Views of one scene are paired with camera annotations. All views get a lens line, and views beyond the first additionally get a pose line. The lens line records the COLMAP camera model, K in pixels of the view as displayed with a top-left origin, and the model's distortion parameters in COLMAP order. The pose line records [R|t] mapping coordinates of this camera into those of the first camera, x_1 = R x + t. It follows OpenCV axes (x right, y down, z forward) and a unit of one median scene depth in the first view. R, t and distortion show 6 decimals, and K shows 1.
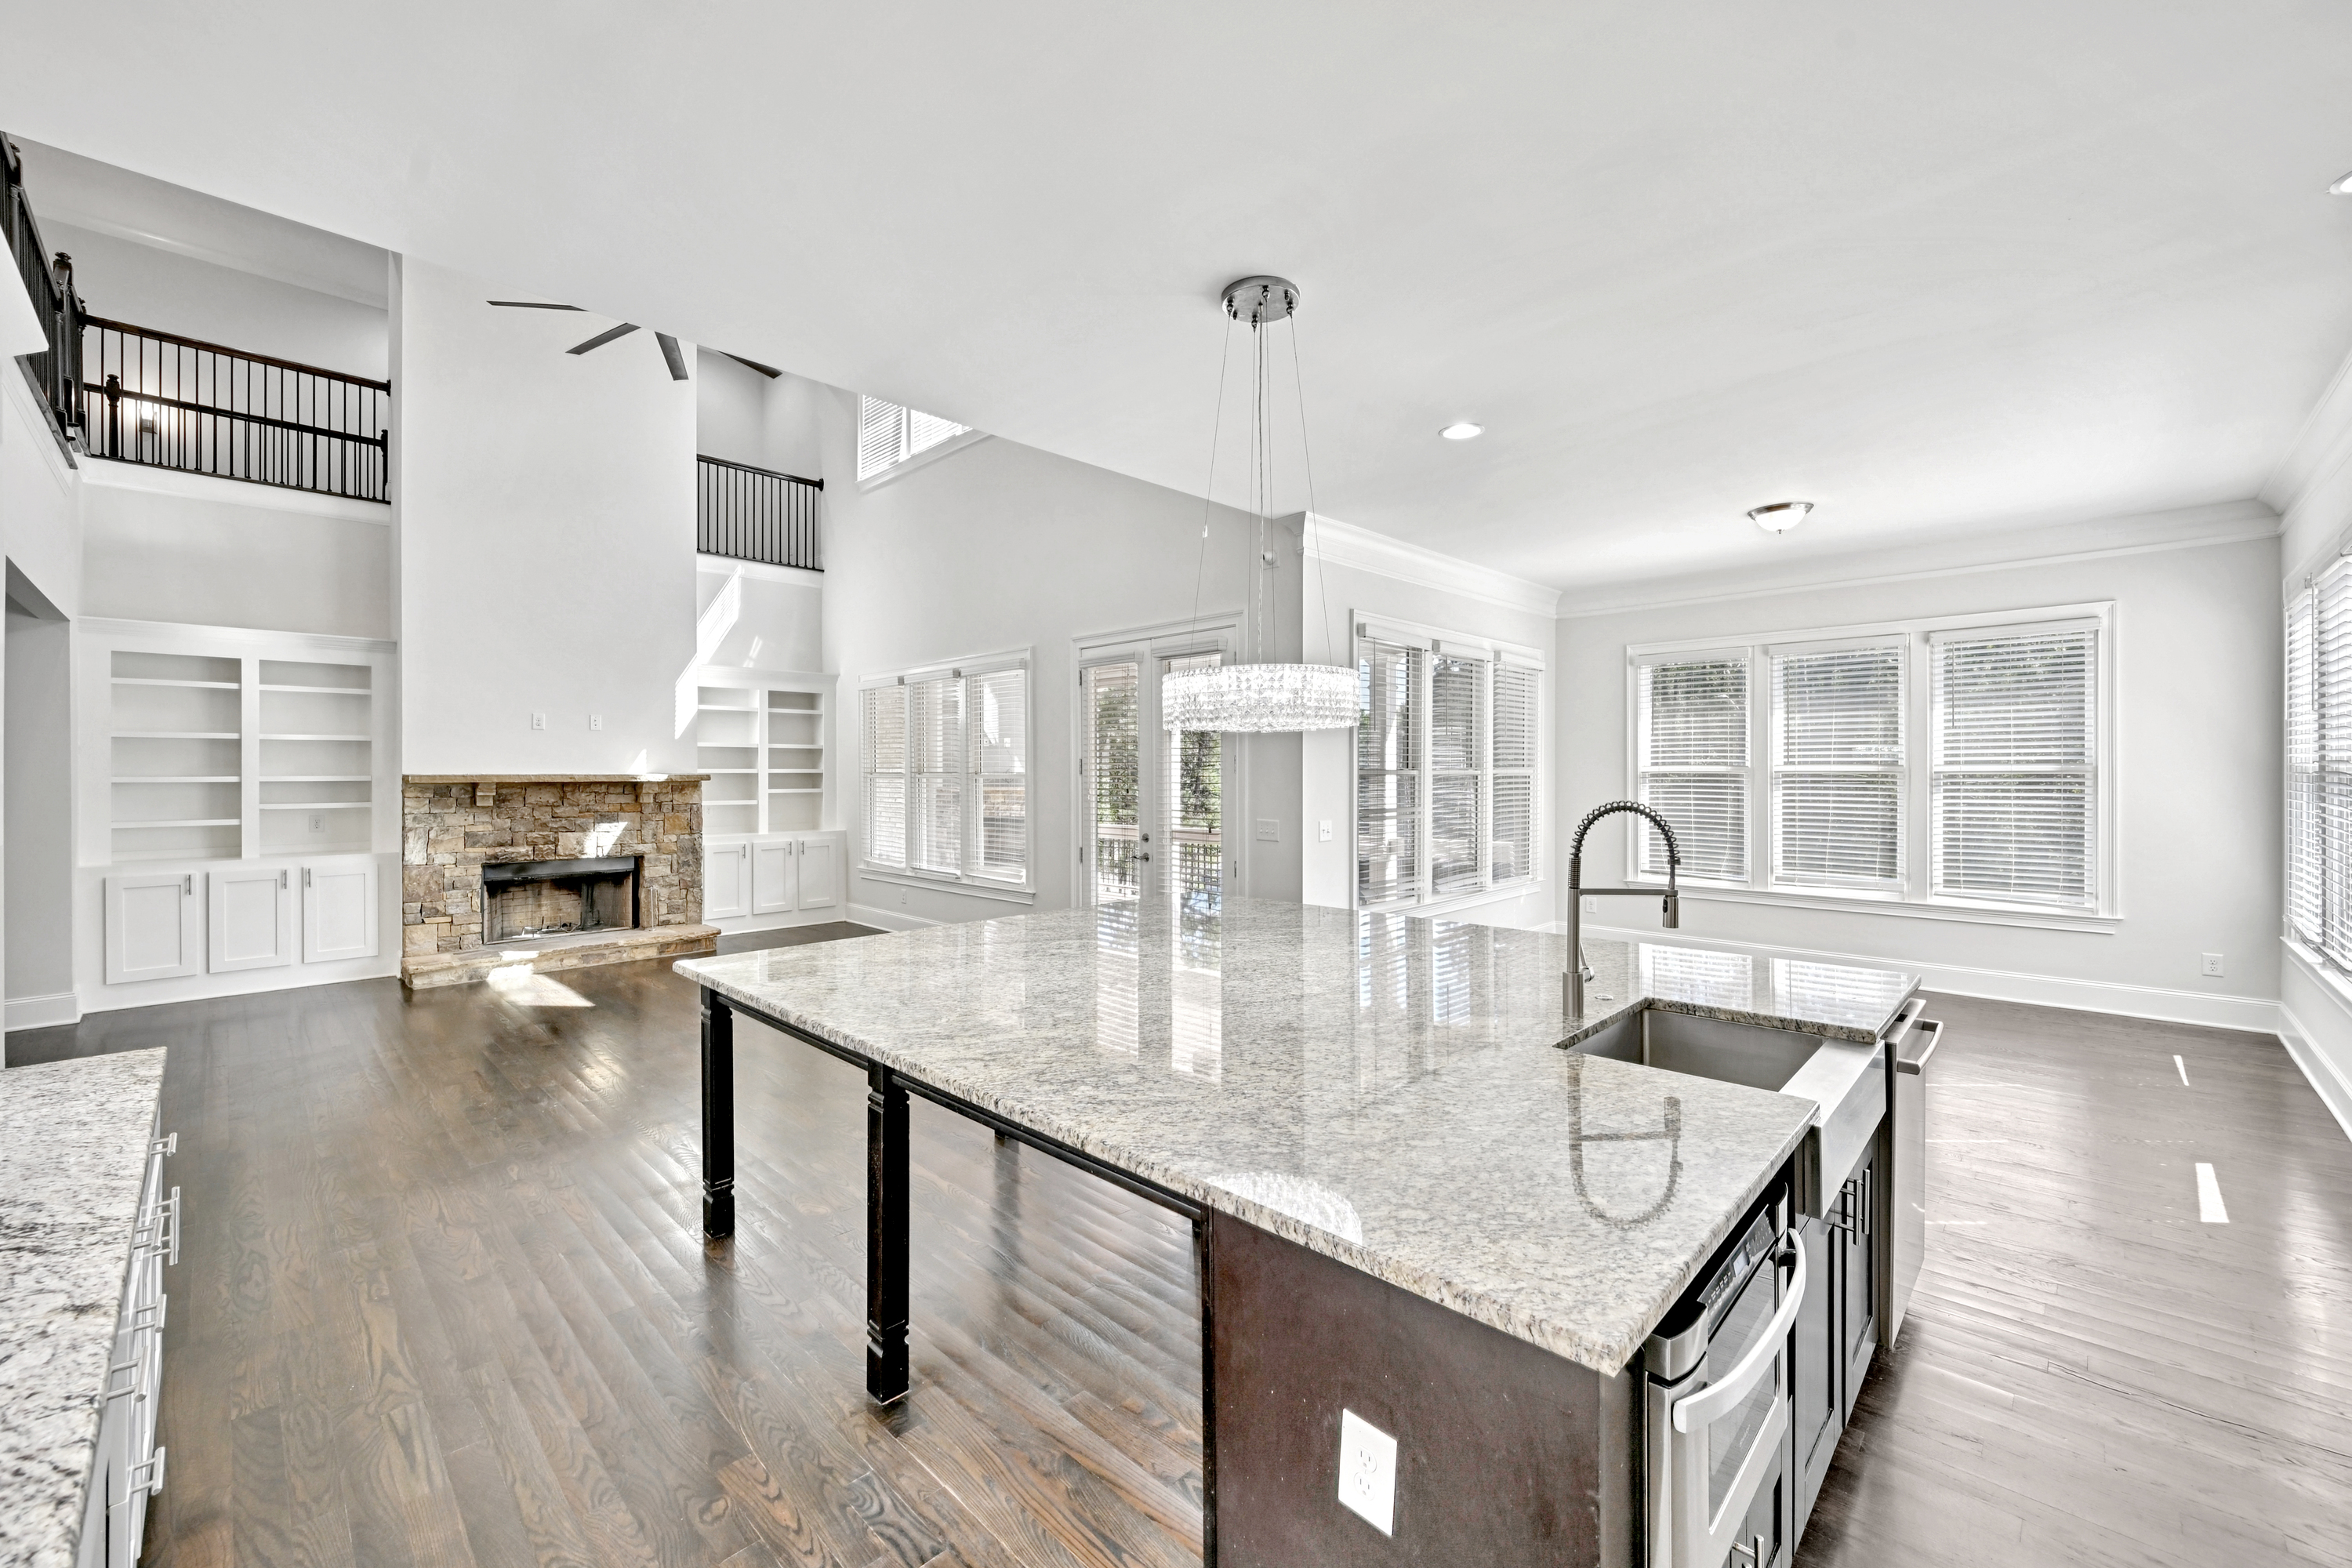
lens RADIAL K [[926.4, 0, 1154.8], [0, 926.4, 775.1], [0, 0, 1]] dist [0.000965, 0.000105]
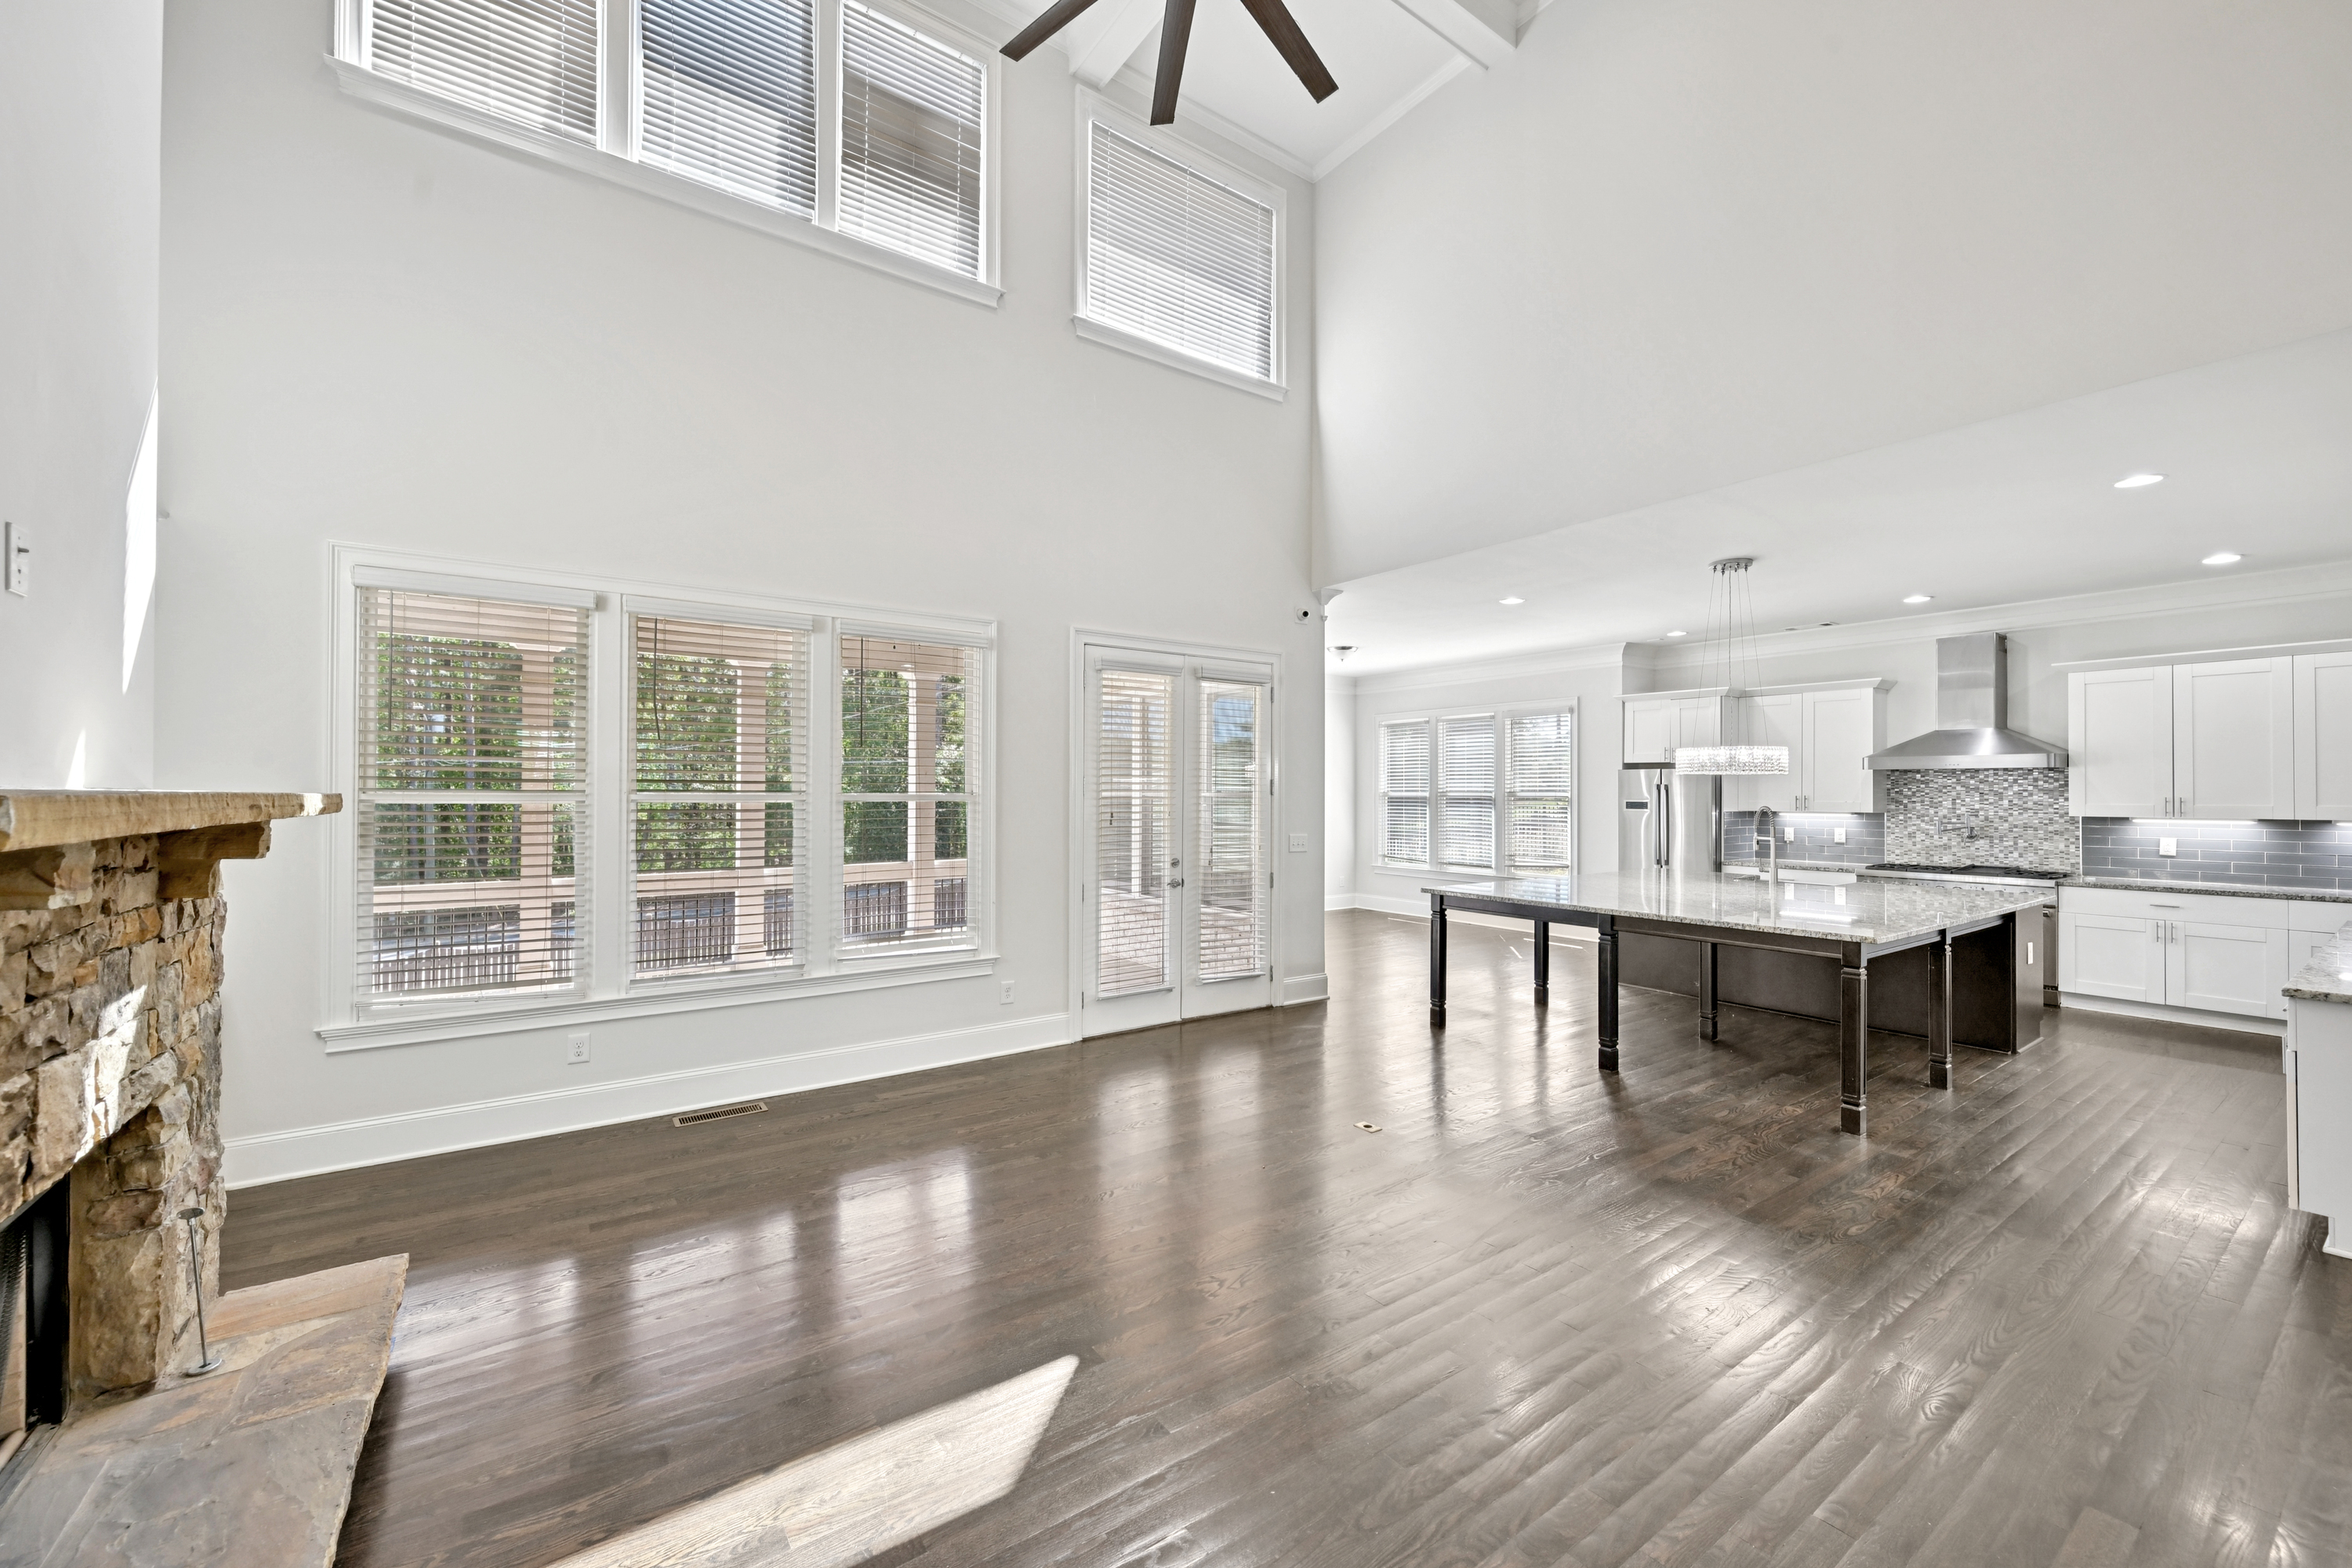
lens RADIAL K [[926.4, 0, 1180.2], [0, 926.4, 785.8], [0, 0, 1]] dist [0.000965, 0.000105]
pose [[0.165795, 0.009875, 0.986111, -0.830063], [-0.004824, 0.999946, -0.009202, -0.002219], [-0.986149, -0.003232, 0.165833, 0.735311]]
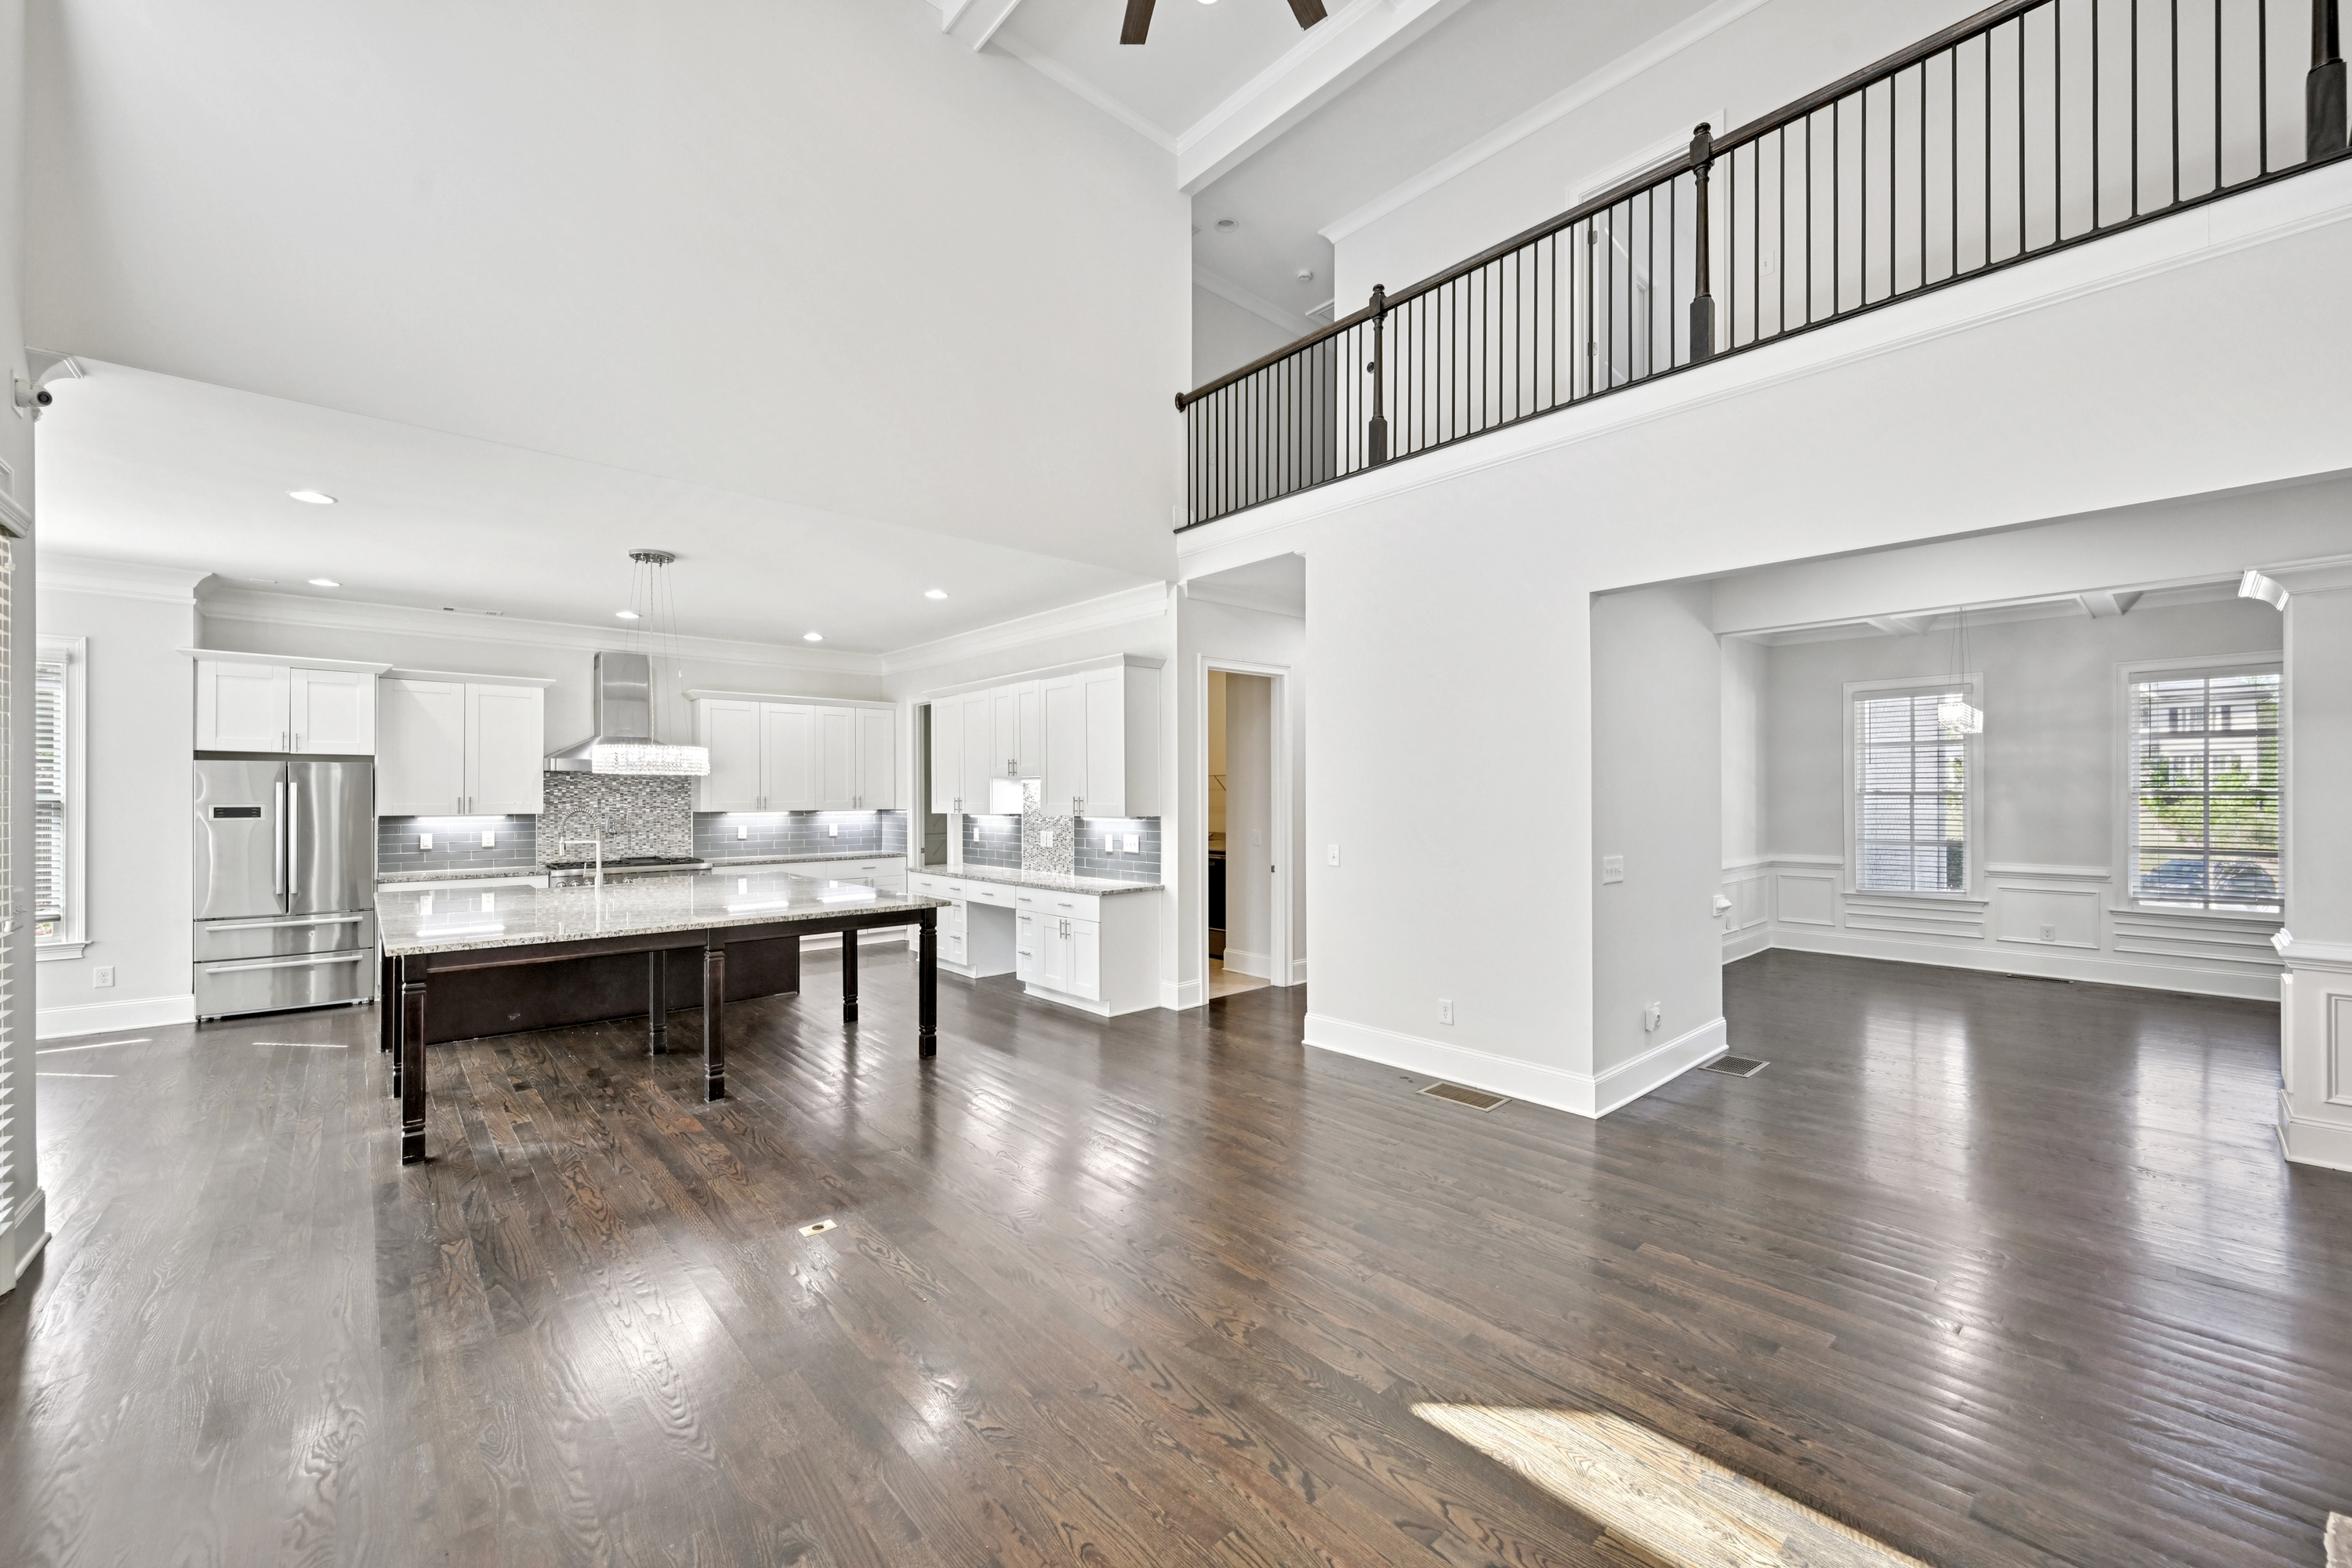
lens RADIAL K [[926.4, 0, 1180.7], [0, 926.4, 792.8], [0, 0, 1]] dist [0.000965, 0.000105]
pose [[-0.998338, 0.004169, 0.057480, -0.435489], [0.003986, 0.999987, -0.003297, -0.002354], [-0.057493, -0.003062, -0.998341, 1.150960]]
